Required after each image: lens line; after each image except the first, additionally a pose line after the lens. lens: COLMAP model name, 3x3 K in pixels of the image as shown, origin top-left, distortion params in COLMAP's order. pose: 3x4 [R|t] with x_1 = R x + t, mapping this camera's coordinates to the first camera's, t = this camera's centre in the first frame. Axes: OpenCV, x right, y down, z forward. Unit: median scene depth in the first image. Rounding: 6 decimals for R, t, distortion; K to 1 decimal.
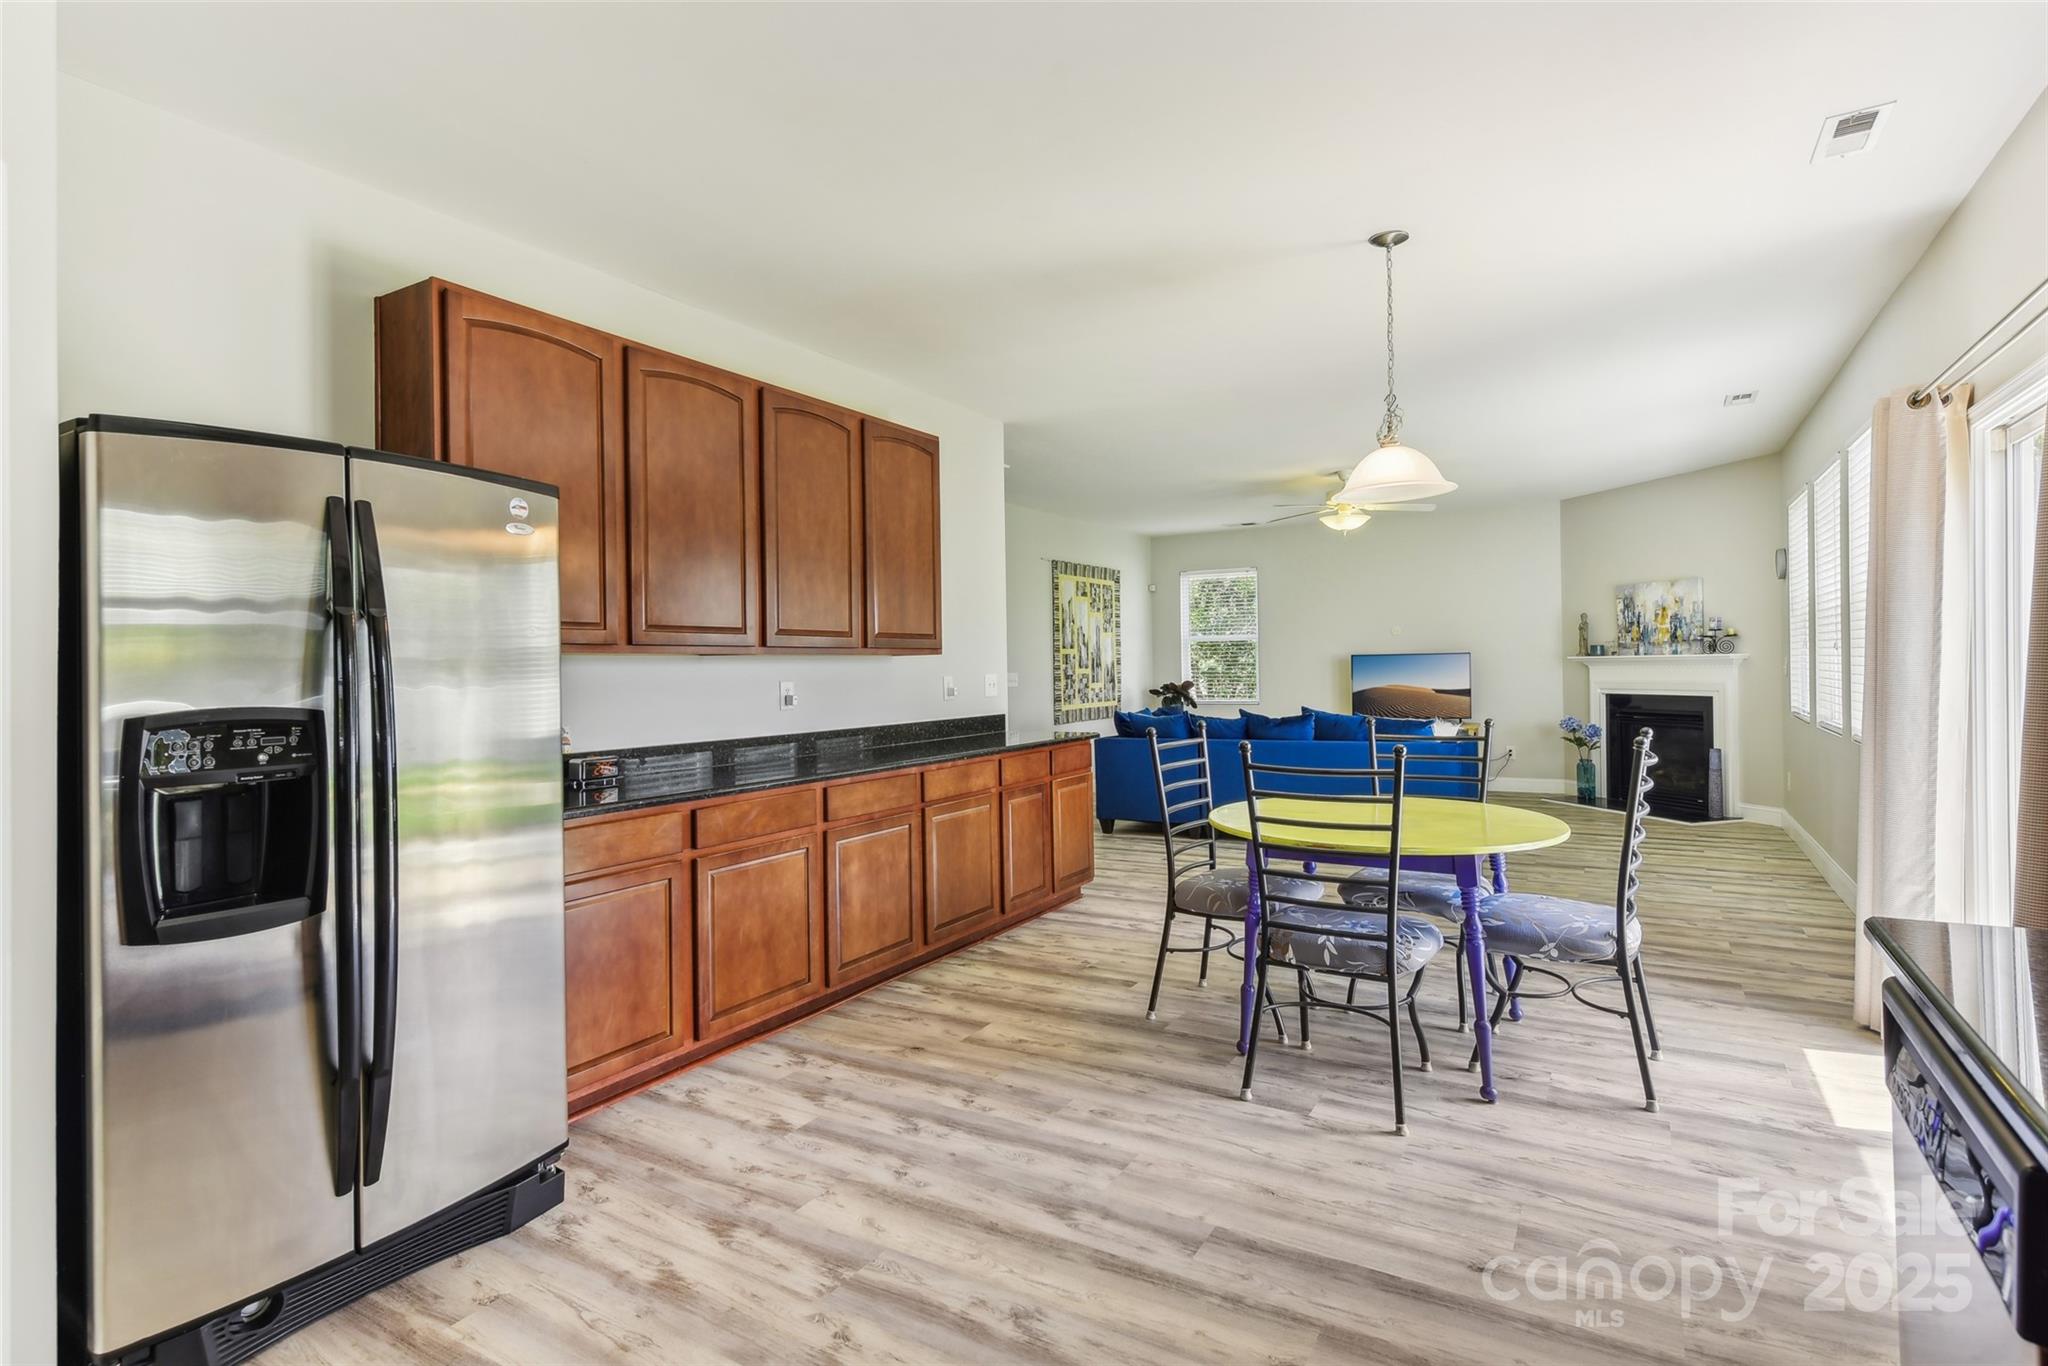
lens RADIAL K [[1044.2, 0, 1017.6], [0, 1044.2, 676.9], [0, 0, 1]] dist [0.000105, -0.000025]
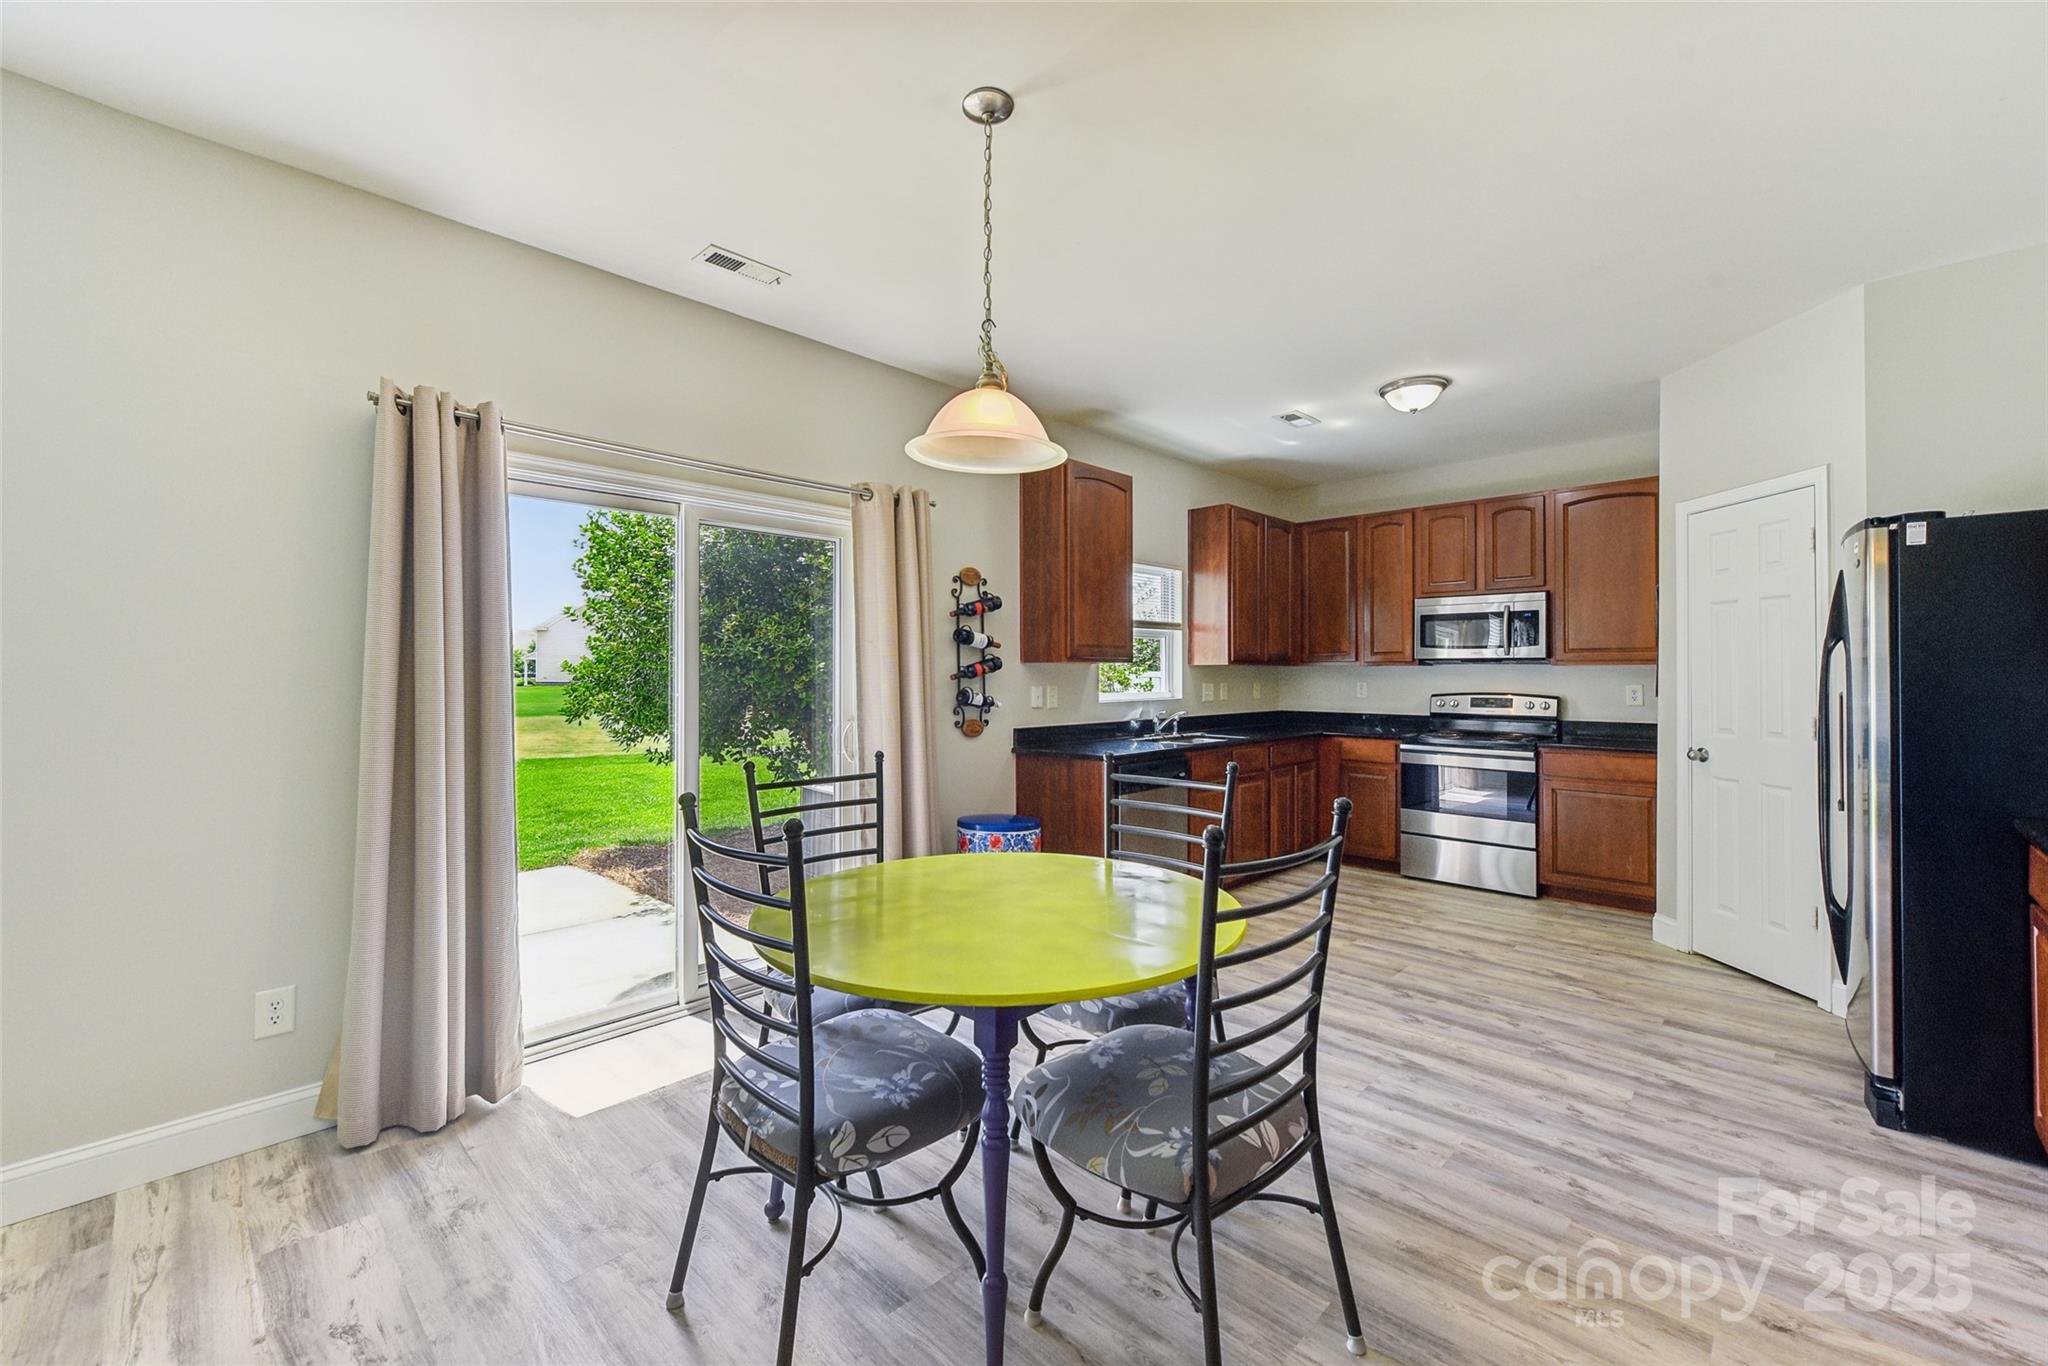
lens RADIAL K [[811.7, 0, 1026.4], [0, 811.7, 665.3], [0, 0, 1]] dist [-0.013499, 0.000764]
pose [[-0.973814, 0.023808, 0.226098, 0.218404], [0.022667, 0.999714, -0.007641, -0.019857], [-0.226215, -0.002315, -0.974075, 1.647760]]
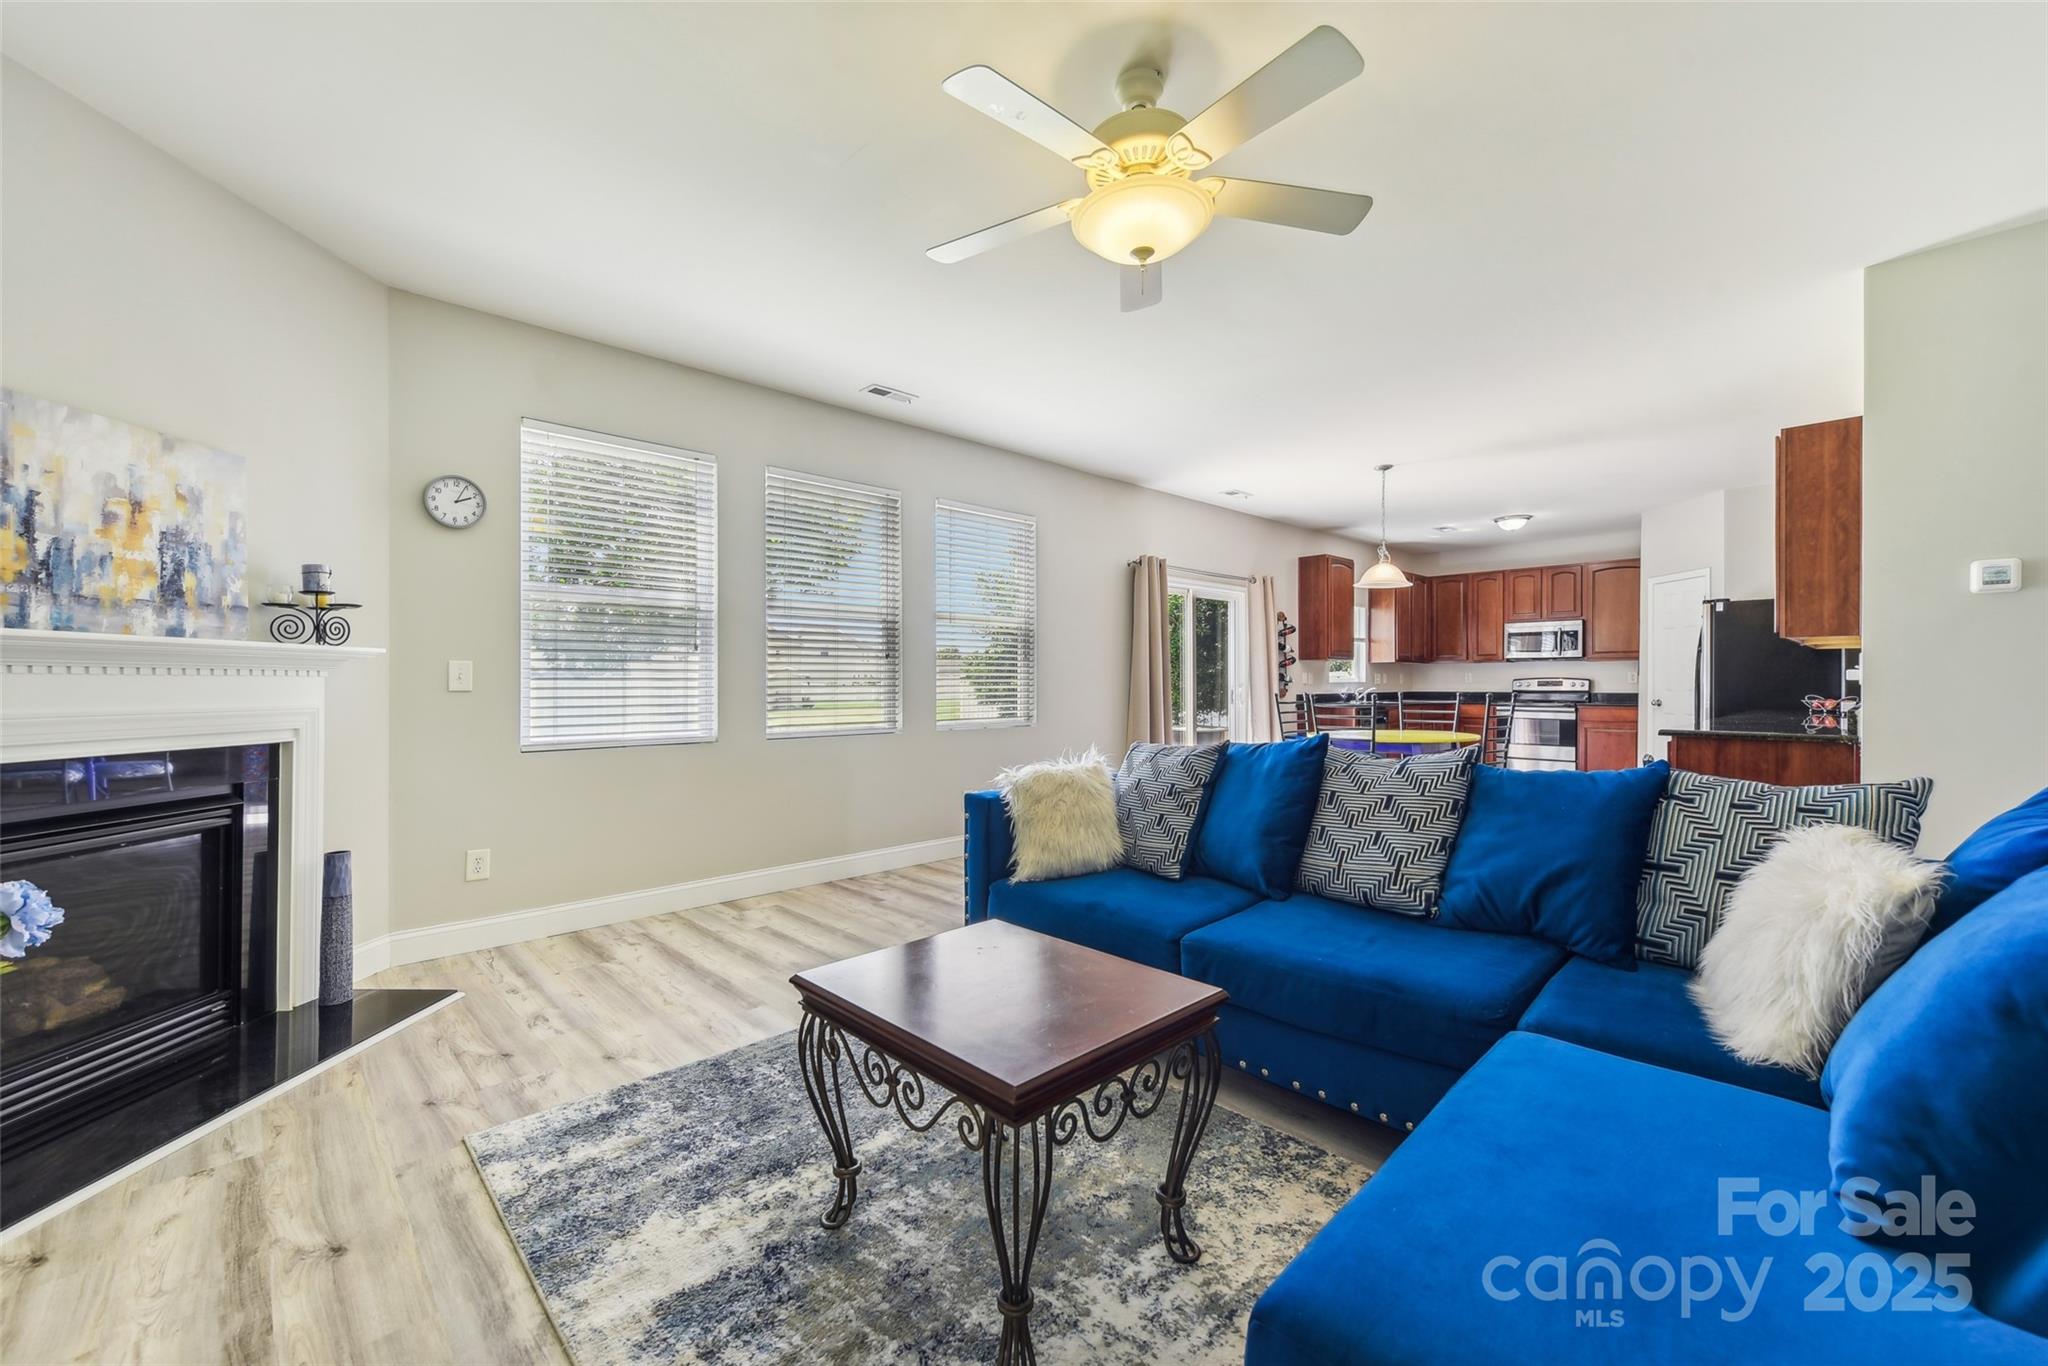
lens RADIAL K [[811.7, 0, 1028.4], [0, 811.7, 685.0], [0, 0, 1]] dist [-0.013499, 0.000764]
pose [[-0.964454, 0.024525, 0.263111, 0.657774], [0.027003, 0.999619, 0.005803, 0.003417], [-0.262868, 0.012701, -0.964748, 2.948707]]
